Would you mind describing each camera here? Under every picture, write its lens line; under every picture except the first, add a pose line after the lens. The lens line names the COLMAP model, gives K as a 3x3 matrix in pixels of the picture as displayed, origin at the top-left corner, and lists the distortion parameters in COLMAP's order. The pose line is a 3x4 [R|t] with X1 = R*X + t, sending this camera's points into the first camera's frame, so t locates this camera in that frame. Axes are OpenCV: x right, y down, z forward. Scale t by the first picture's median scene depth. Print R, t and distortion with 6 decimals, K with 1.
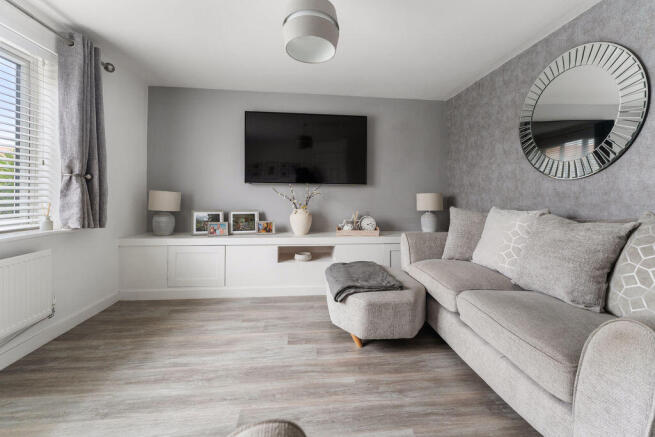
lens RADIAL K [[282.7, 0, 327.4], [0, 282.7, 198.0], [0, 0, 1]] dist [0.003255, -0.000332]
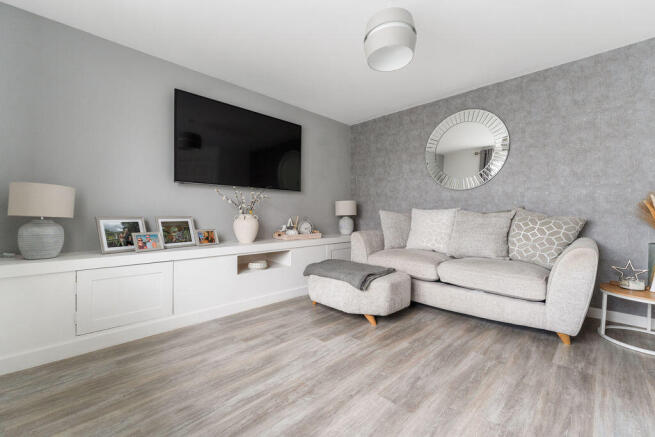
lens RADIAL K [[277.0, 0, 327.3], [0, 277.0, 220.7], [0, 0, 1]] dist [-0.001222, -0.000053]
pose [[0.775477, -0.020241, 0.631051, -0.648034], [0.008293, 0.999726, 0.021875, 0.059872], [-0.631322, -0.011730, 0.775432, 0.210800]]
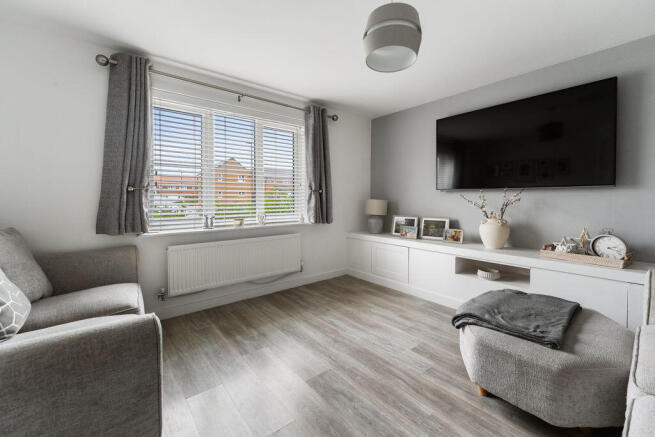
lens RADIAL K [[264.3, 0, 325.6], [0, 264.3, 209.1], [0, 0, 1]] dist [0.003956, -0.001382]
pose [[0.550269, 0.022503, -0.834684, 0.418734], [-0.002754, 0.999680, 0.025135, -0.011748], [0.834983, -0.011533, 0.550155, 0.194957]]
